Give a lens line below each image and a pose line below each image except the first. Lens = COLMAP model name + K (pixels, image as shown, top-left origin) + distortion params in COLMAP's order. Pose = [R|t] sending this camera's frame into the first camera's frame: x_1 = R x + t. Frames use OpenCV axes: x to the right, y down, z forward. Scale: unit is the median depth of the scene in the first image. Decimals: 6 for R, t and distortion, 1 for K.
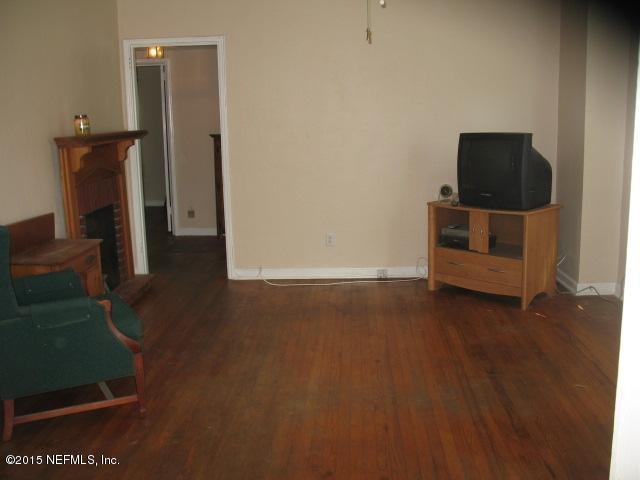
lens RADIAL K [[657.5, 0, 320.0], [0, 657.5, 240.0], [0, 0, 1]] dist [-0.203815, 0.218012]
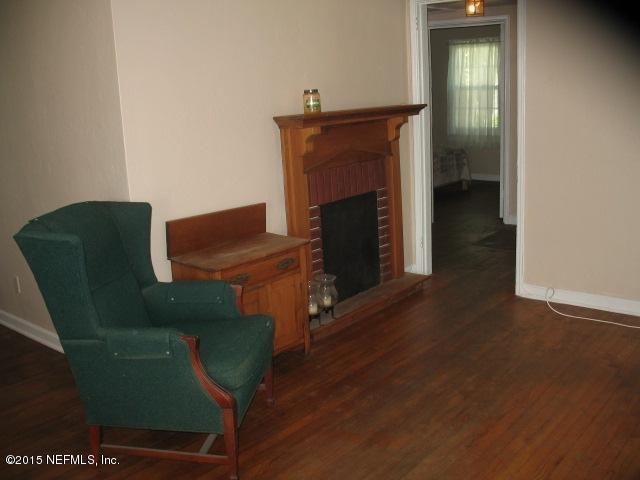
lens RADIAL K [[657.5, 0, 320.0], [0, 657.5, 240.0], [0, 0, 1]] dist [-0.203815, 0.218012]
pose [[0.795596, 0.126350, -0.592505, 0.145392], [-0.089370, 0.991787, 0.091491, -0.064844], [0.599199, -0.019838, 0.800354, 0.259945]]
